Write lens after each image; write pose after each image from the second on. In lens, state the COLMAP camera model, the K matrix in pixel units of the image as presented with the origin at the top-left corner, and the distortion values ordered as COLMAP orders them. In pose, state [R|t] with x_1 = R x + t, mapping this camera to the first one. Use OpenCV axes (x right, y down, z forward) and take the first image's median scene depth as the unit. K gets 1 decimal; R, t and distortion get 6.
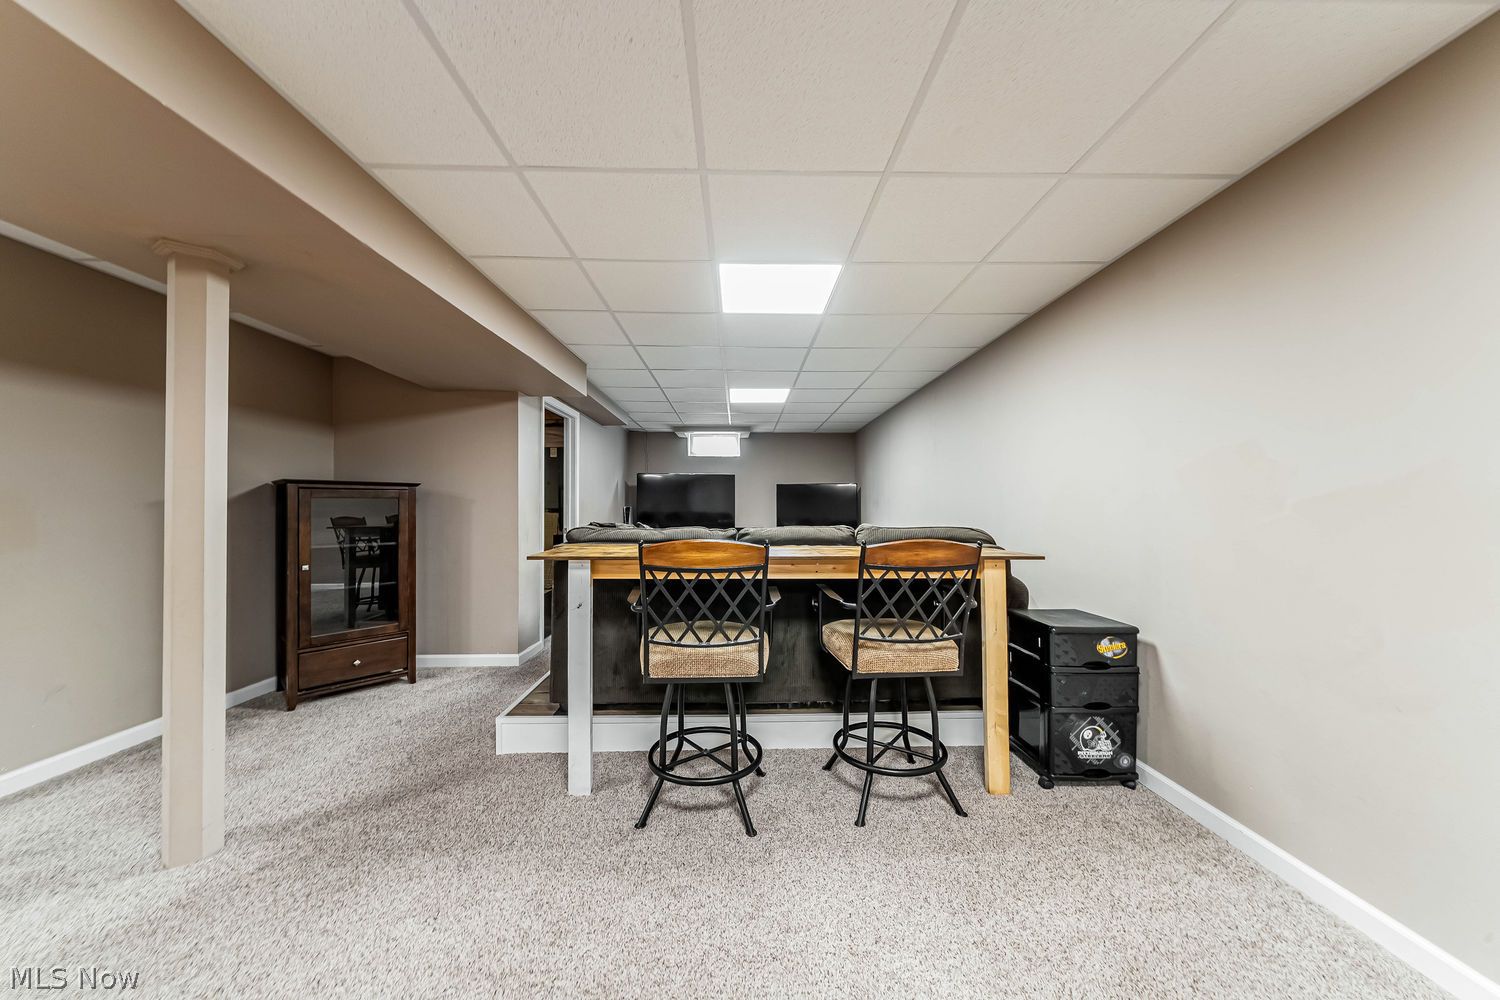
lens RADIAL K [[521.5, 0, 753.8], [0, 521.5, 502.0], [0, 0, 1]] dist [-0.000715, -0.000127]
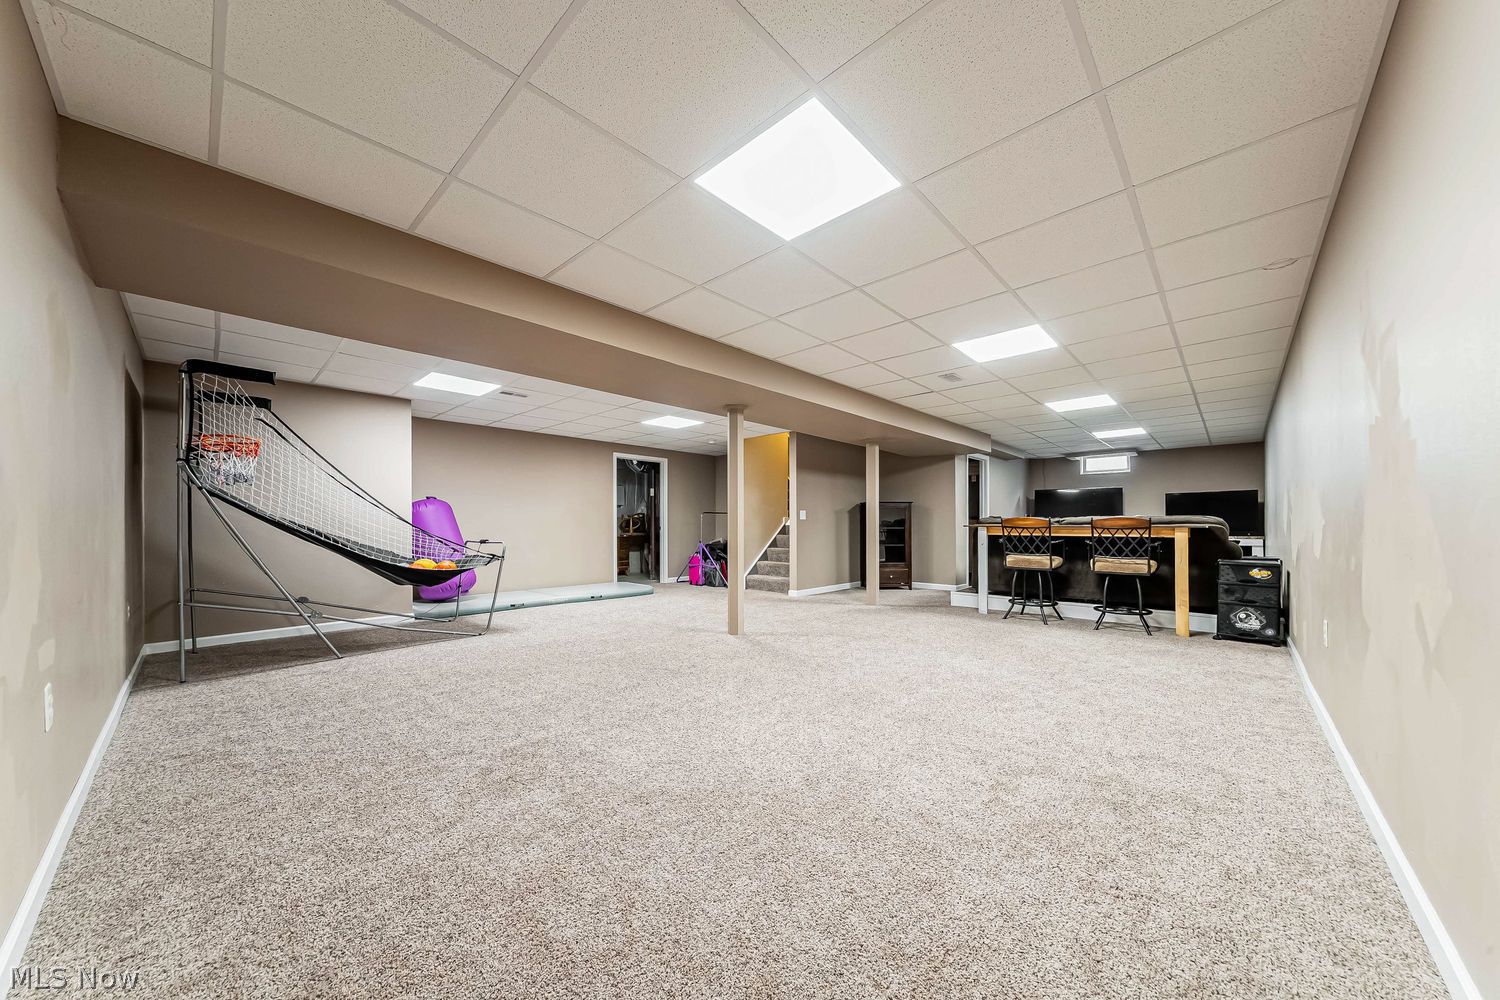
lens RADIAL K [[521.5, 0, 752.7], [0, 521.5, 522.6], [0, 0, 1]] dist [-0.000715, -0.000127]
pose [[0.716783, -0.003912, -0.697285, 0.441542], [0.008499, 0.999959, 0.003126, 0.041934], [0.697244, -0.008166, 0.716787, -1.117739]]
